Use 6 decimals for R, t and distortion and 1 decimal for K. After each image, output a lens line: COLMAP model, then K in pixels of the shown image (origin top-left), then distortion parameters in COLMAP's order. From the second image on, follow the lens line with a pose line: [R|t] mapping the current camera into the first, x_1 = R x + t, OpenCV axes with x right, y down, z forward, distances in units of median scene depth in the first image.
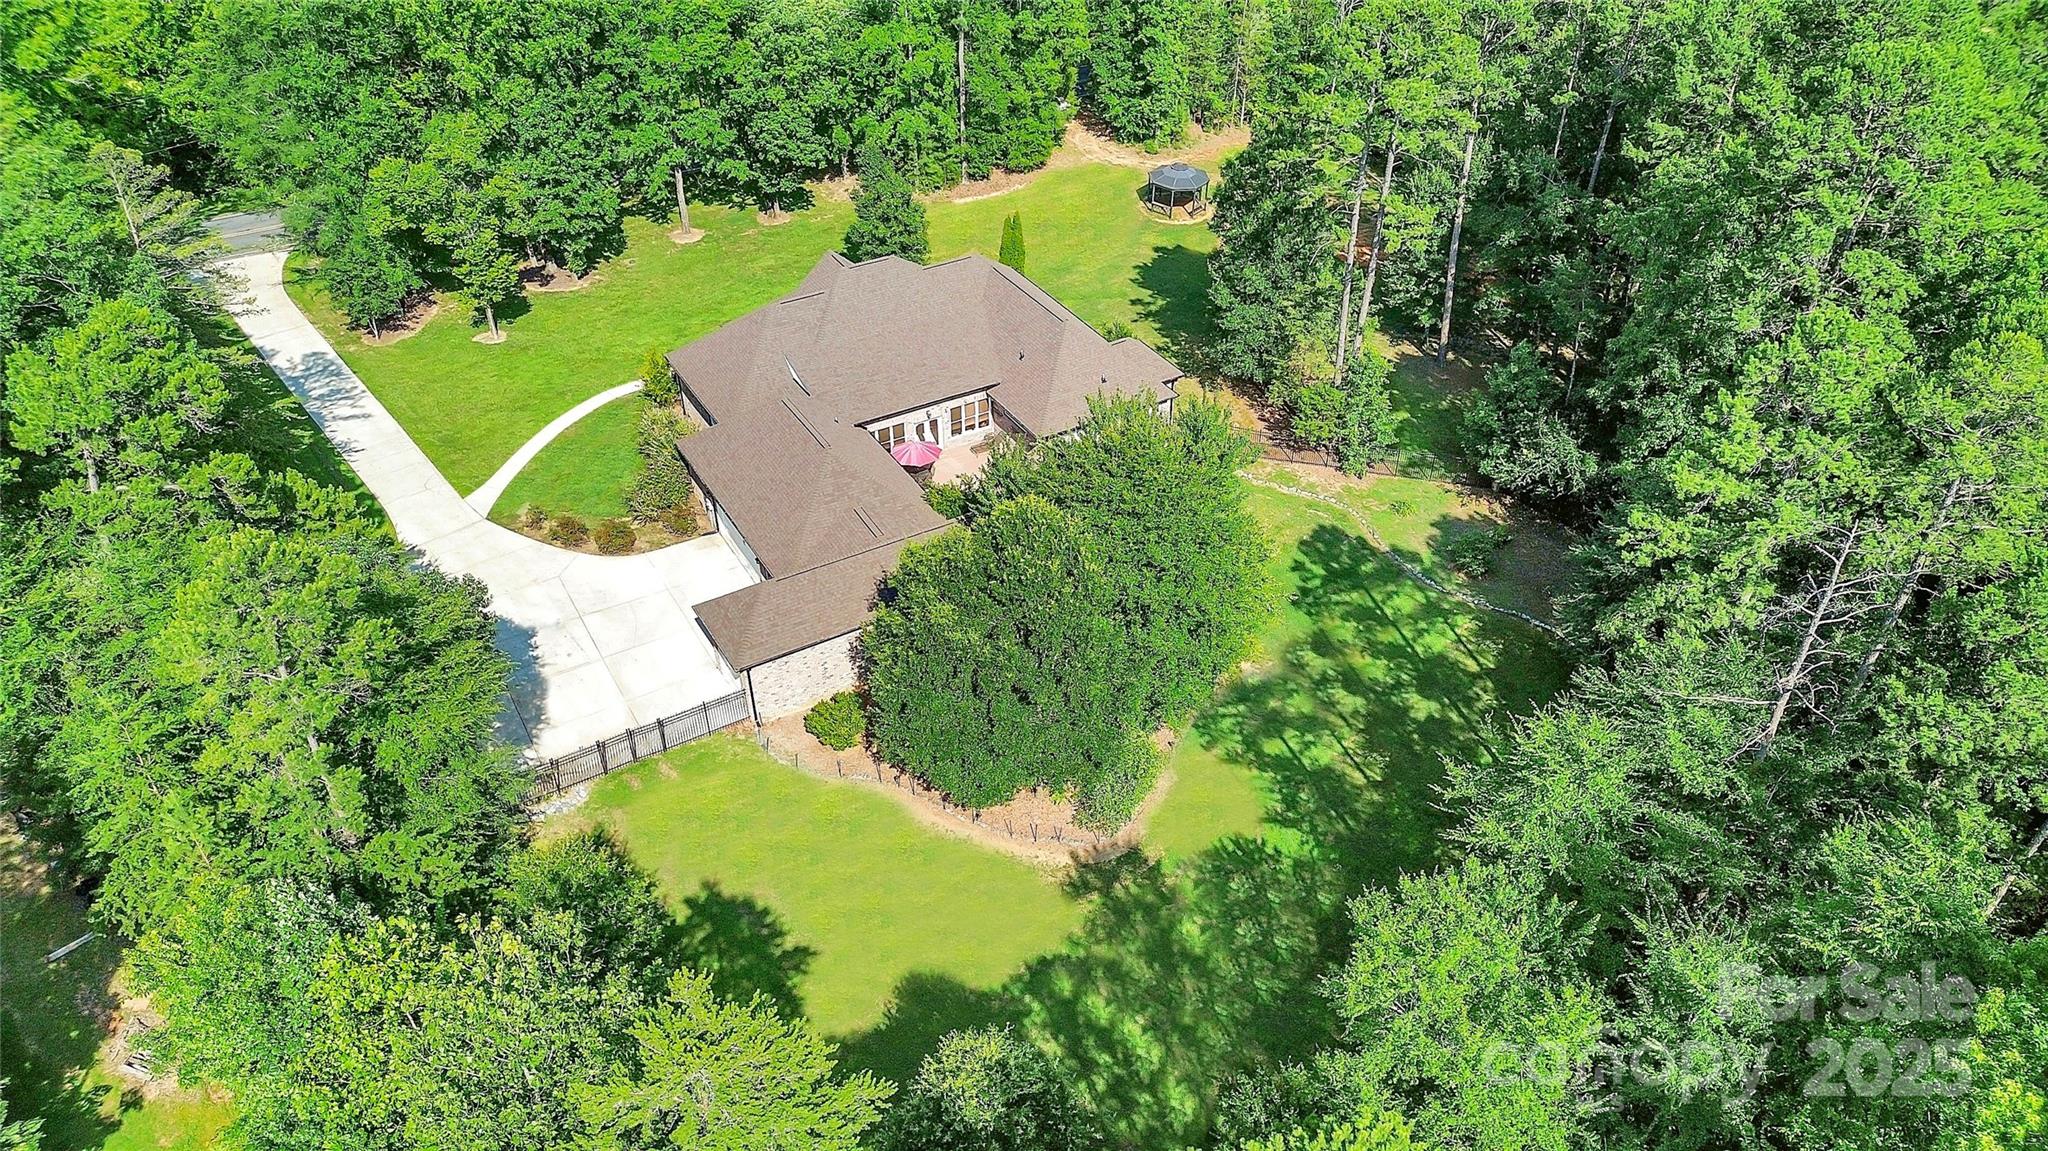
lens RADIAL K [[1440.3, 0, 1024.0], [0, 1440.3, 575.5], [0, 0, 1]] dist [0.020703, -0.001376]
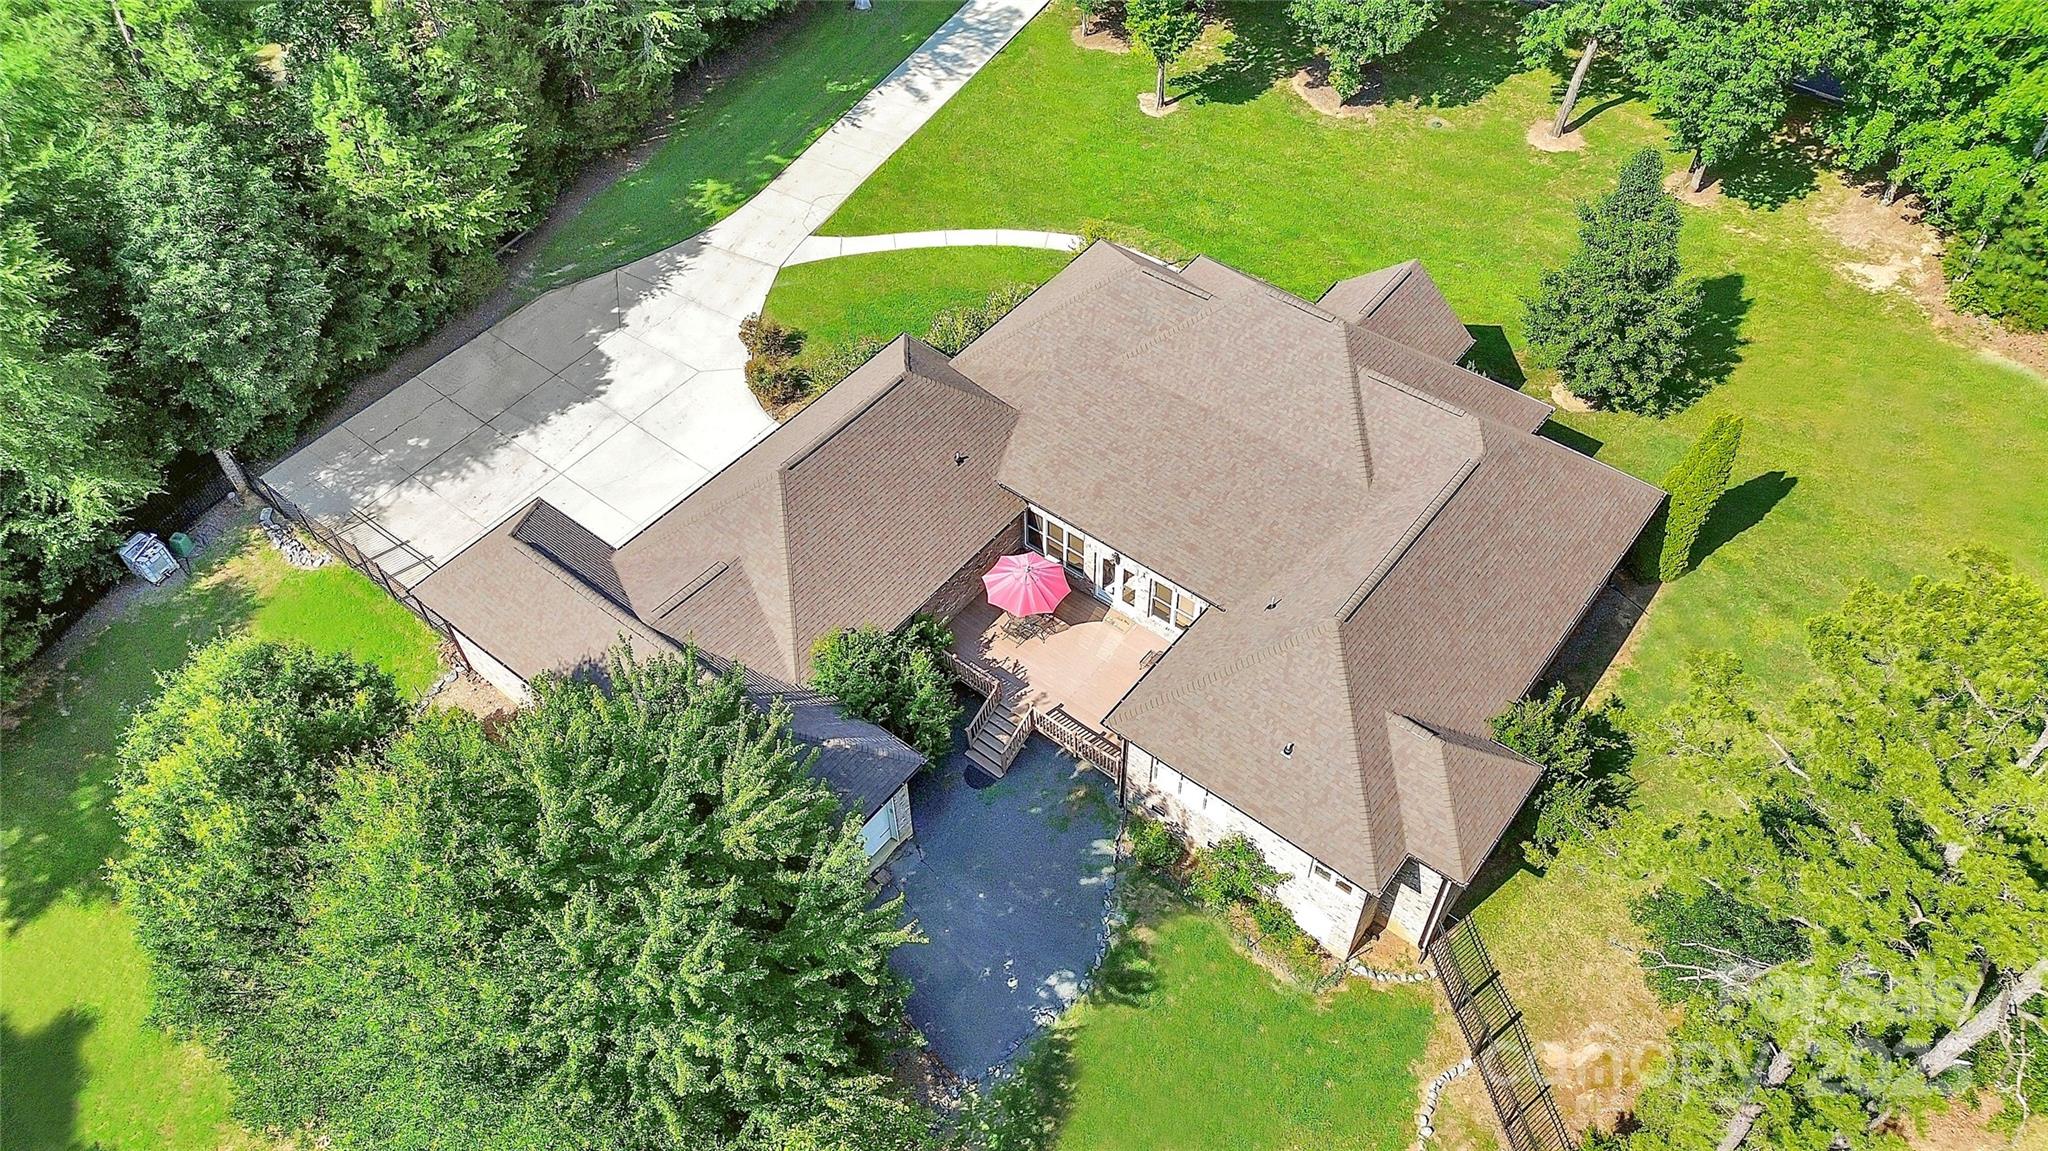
lens RADIAL K [[1453.2, 0, 1038.8], [0, 1453.2, 570.7], [0, 0, 1]] dist [0.030483, -0.001031]
pose [[0.364399, 0.704928, -0.608515, 0.302597], [-0.558475, 0.688322, 0.462946, -0.388459], [0.745197, 0.171144, 0.644508, 0.619866]]
